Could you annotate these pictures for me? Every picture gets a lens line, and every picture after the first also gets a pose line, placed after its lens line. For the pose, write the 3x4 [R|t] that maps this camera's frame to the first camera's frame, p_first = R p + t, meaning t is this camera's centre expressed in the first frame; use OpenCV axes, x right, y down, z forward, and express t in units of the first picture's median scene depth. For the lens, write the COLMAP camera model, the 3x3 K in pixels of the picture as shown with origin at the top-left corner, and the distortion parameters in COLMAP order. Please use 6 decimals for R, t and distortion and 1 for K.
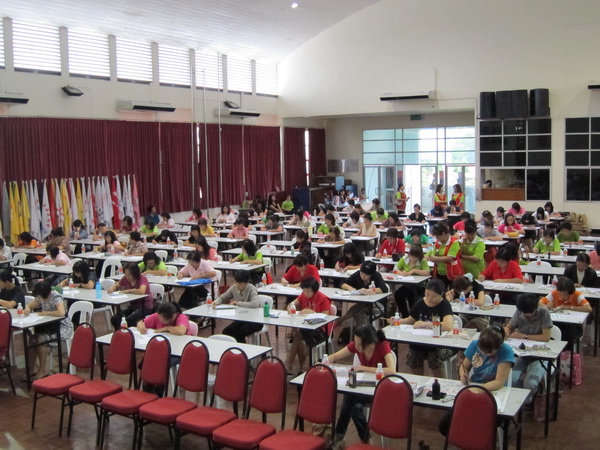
lens RADIAL K [[733.7, 0, 297.4], [0, 733.7, 224.9], [0, 0, 1]] dist [-0.053540, 0.000000]
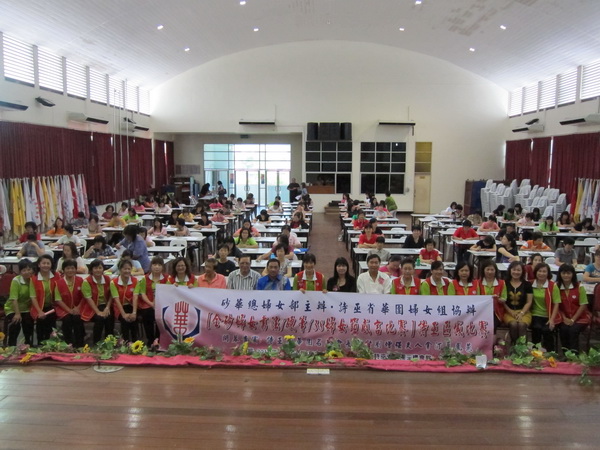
lens RADIAL K [[522.8, 0, 302.8], [0, 522.8, 224.1], [0, 0, 1]] dist [-0.029224, 0.017489]
pose [[0.877559, -0.032187, 0.478387, -0.274709], [0.022000, 0.999396, 0.026885, -0.000617], [-0.478964, -0.013069, 0.877737, 0.052840]]
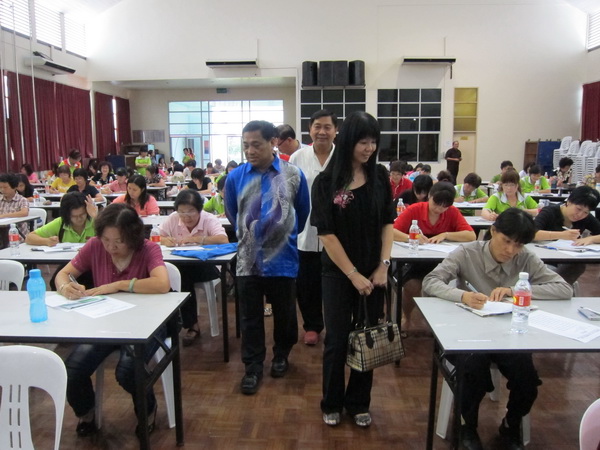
lens RADIAL K [[522.8, 0, 298.6], [0, 522.8, 227.1], [0, 0, 1]] dist [-0.029224, 0.017489]
pose [[0.891540, -0.054495, 0.449651, -0.110808], [0.032856, 0.997901, 0.055796, 0.017728], [-0.451748, -0.034971, 0.891460, 0.301500]]
